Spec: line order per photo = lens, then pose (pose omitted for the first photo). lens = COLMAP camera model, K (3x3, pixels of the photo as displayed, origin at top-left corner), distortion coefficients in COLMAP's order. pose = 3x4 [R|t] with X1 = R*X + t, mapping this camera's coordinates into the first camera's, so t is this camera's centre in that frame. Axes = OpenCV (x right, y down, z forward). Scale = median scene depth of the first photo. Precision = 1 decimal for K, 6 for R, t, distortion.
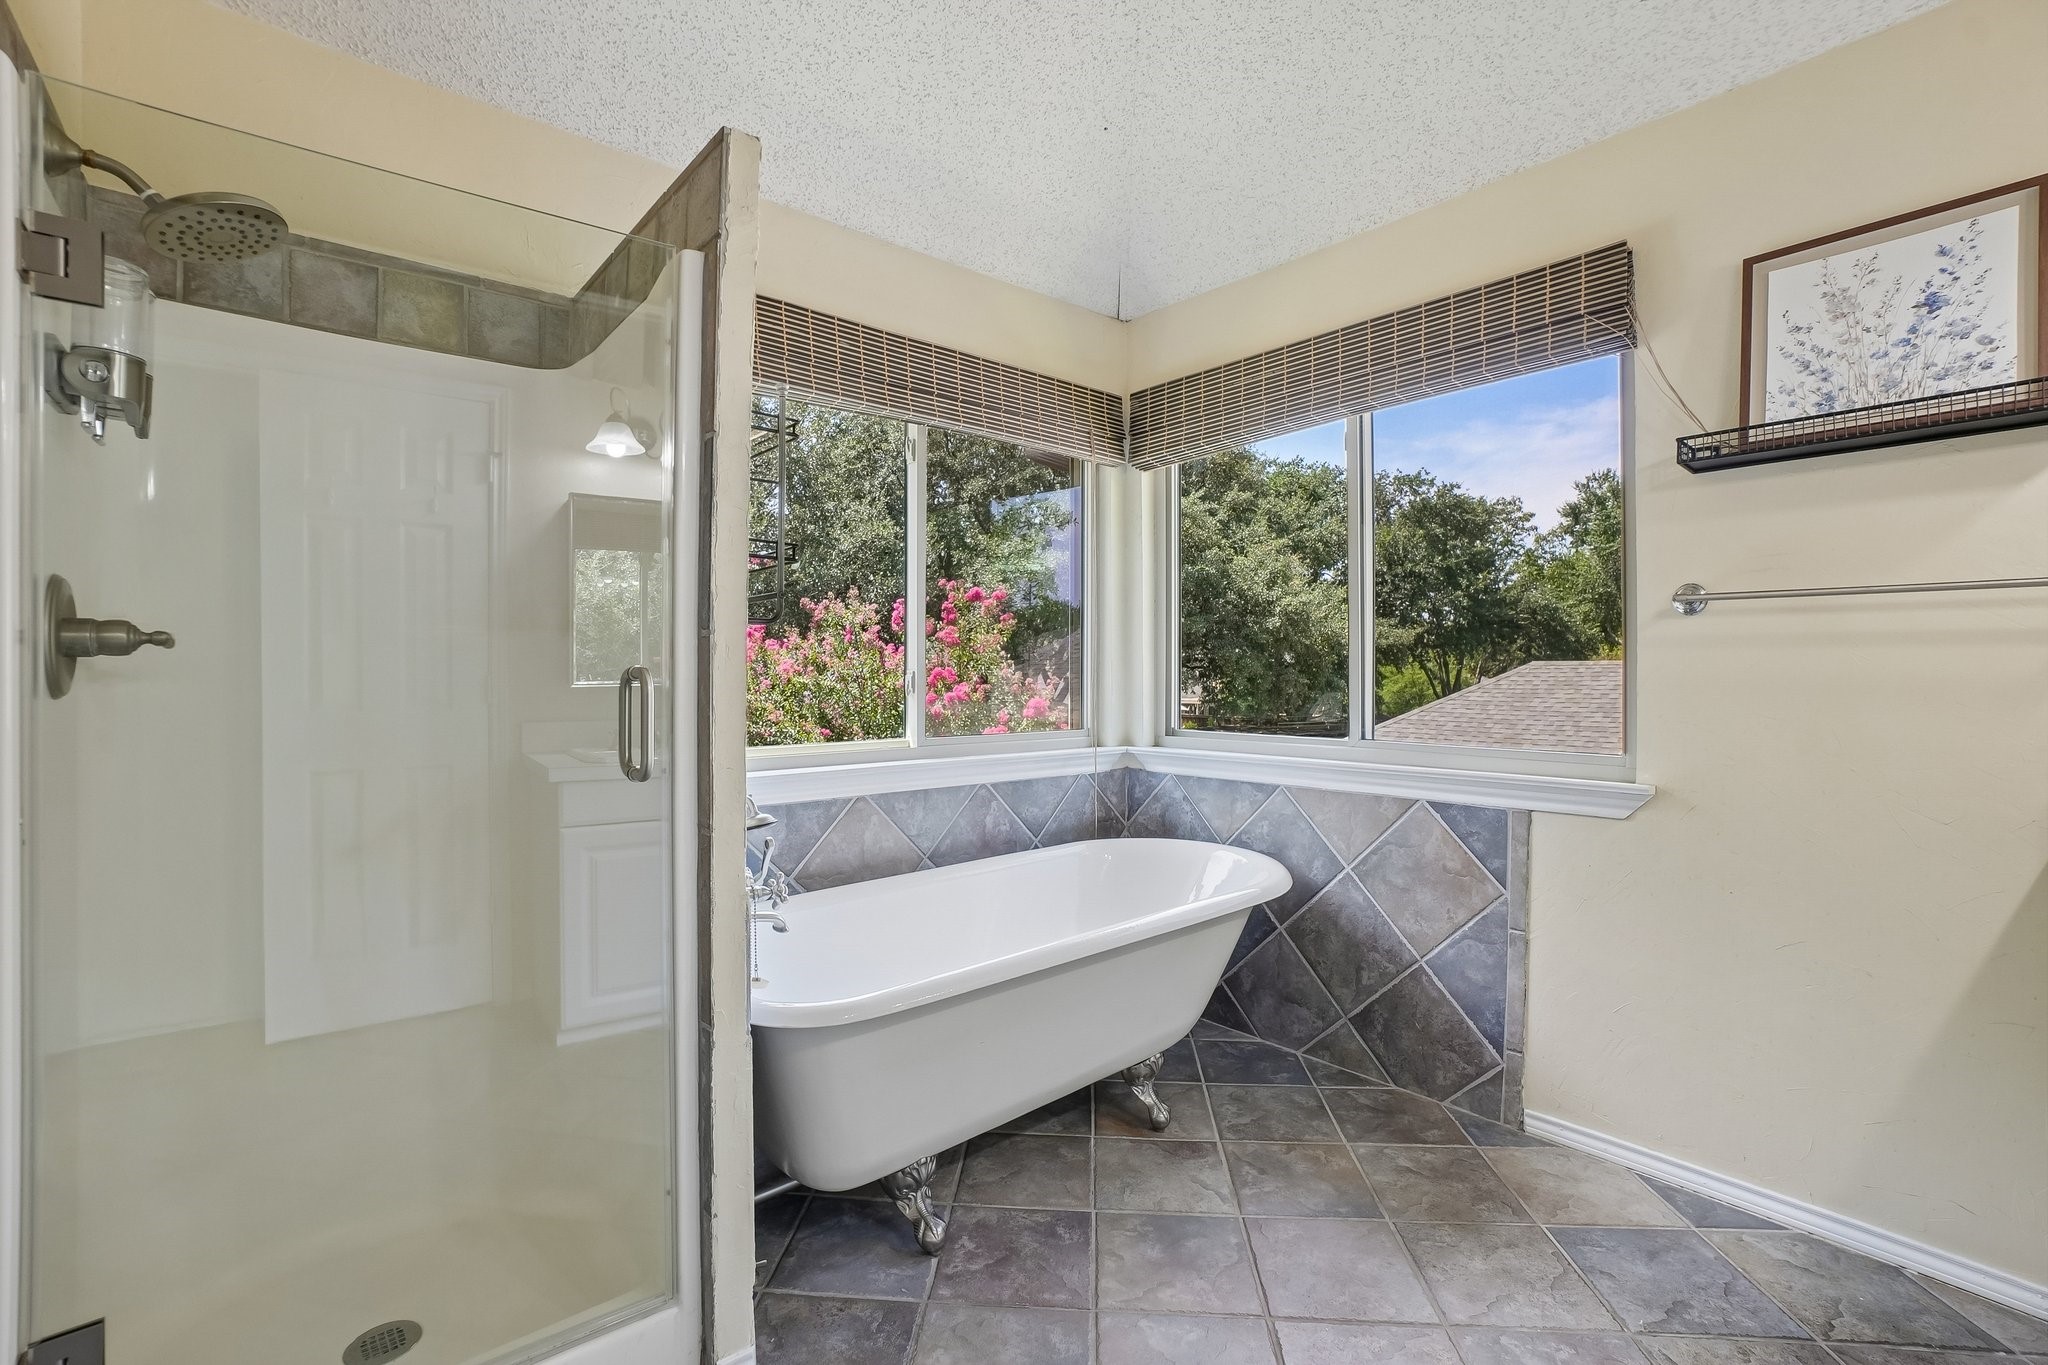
lens RADIAL K [[900.9, 0, 1017.2], [0, 900.9, 683.2], [0, 0, 1]] dist [-0.054752, 0.018003]
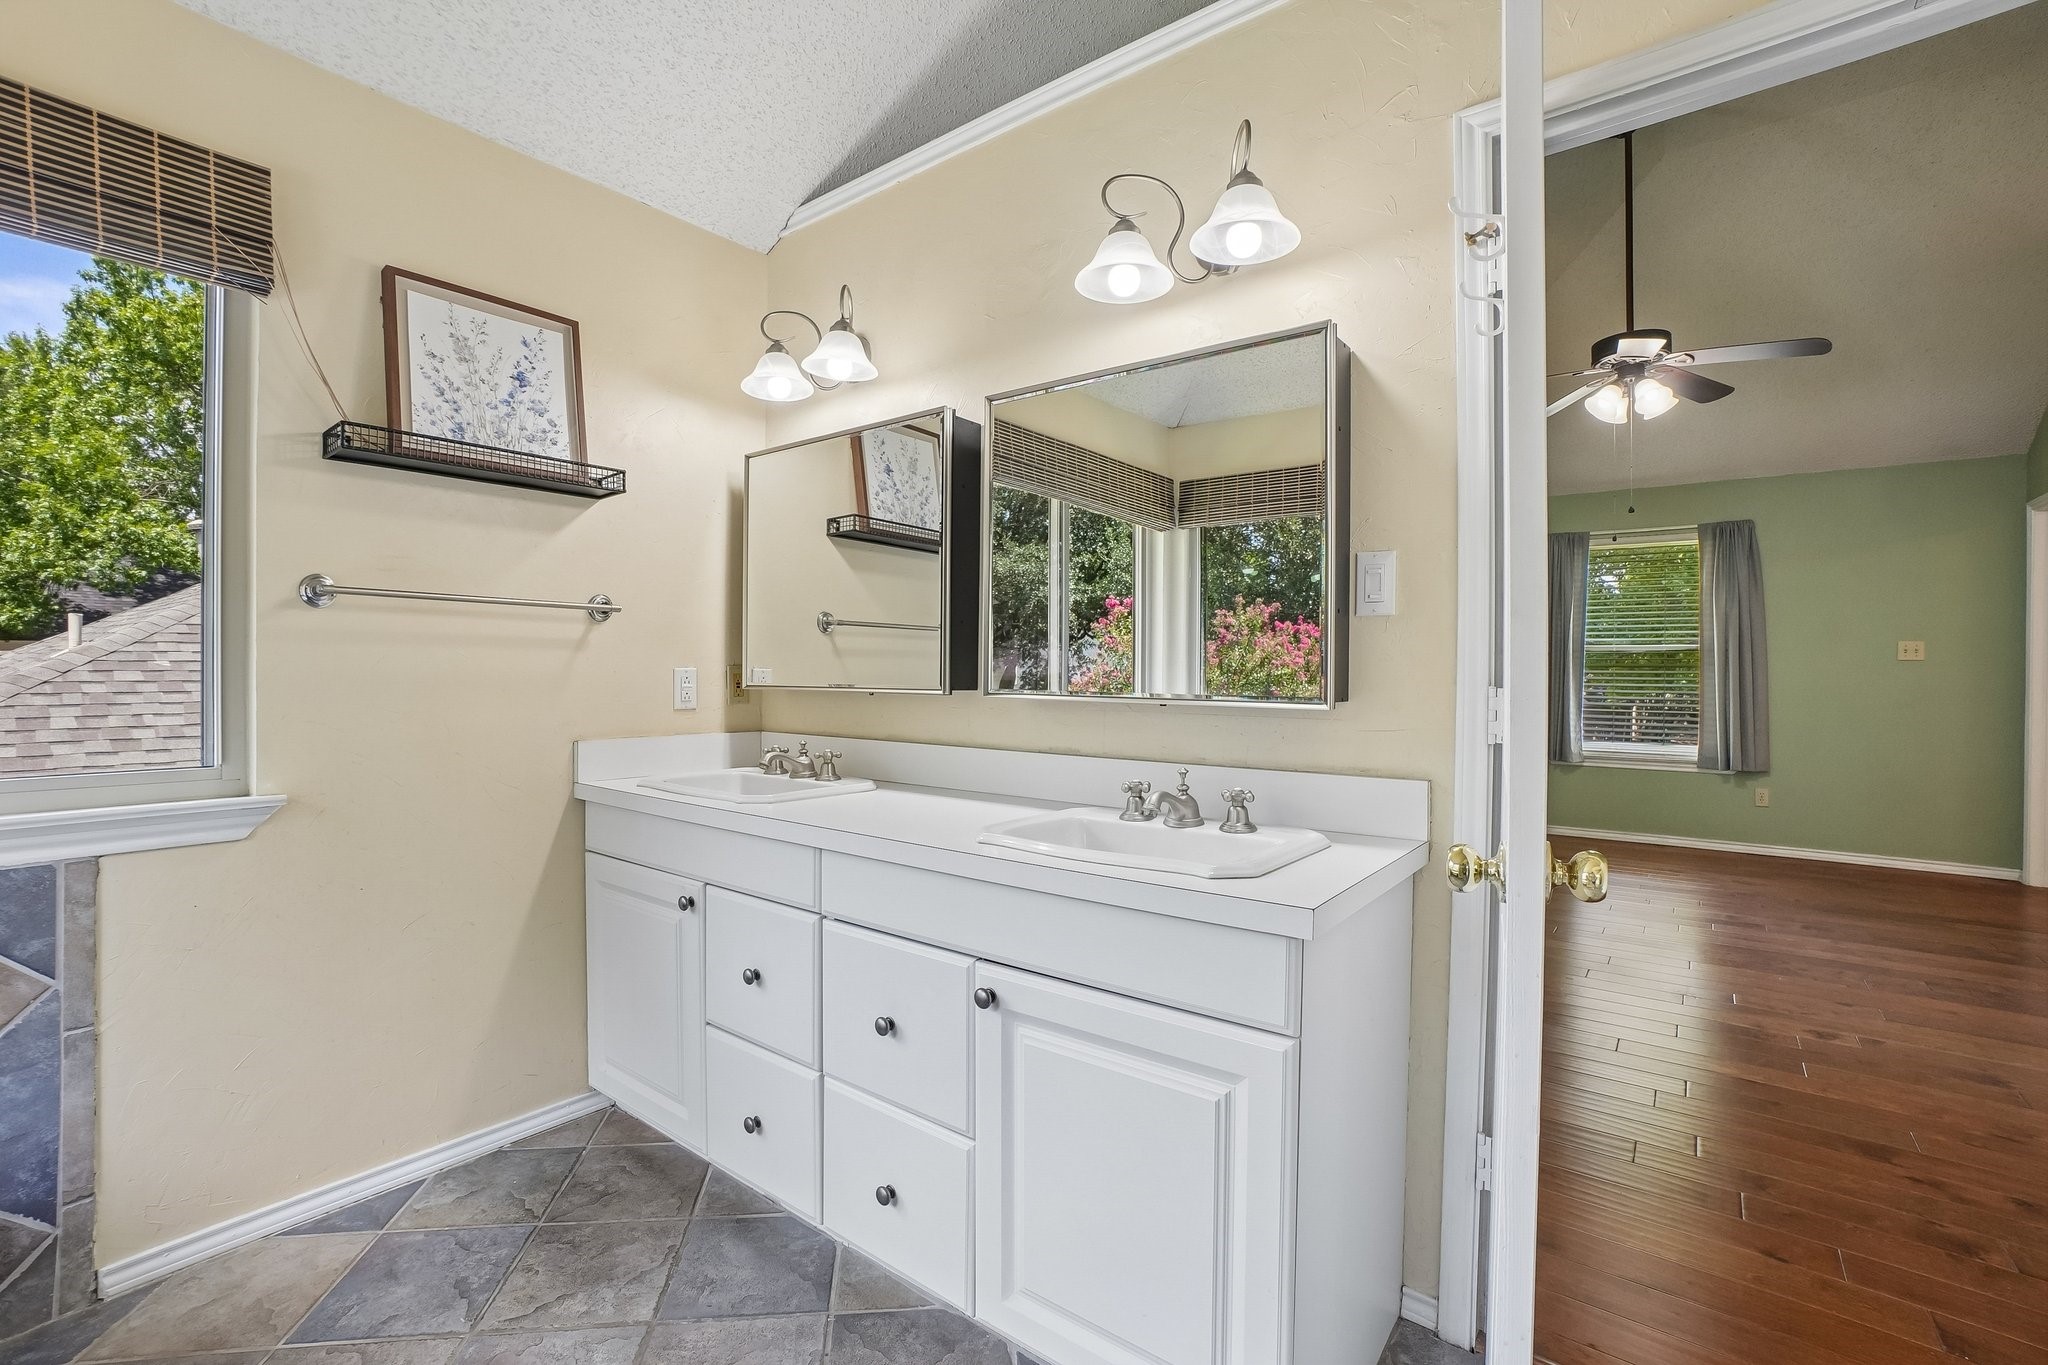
lens RADIAL K [[900.9, 0, 1014.0], [0, 900.9, 670.6], [0, 0, 1]] dist [-0.054752, 0.018003]
pose [[-0.201857, -0.005895, 0.979397, -0.333960], [0.003533, 0.999971, 0.006747, -0.014289], [-0.979409, 0.004822, -0.201830, 0.498648]]
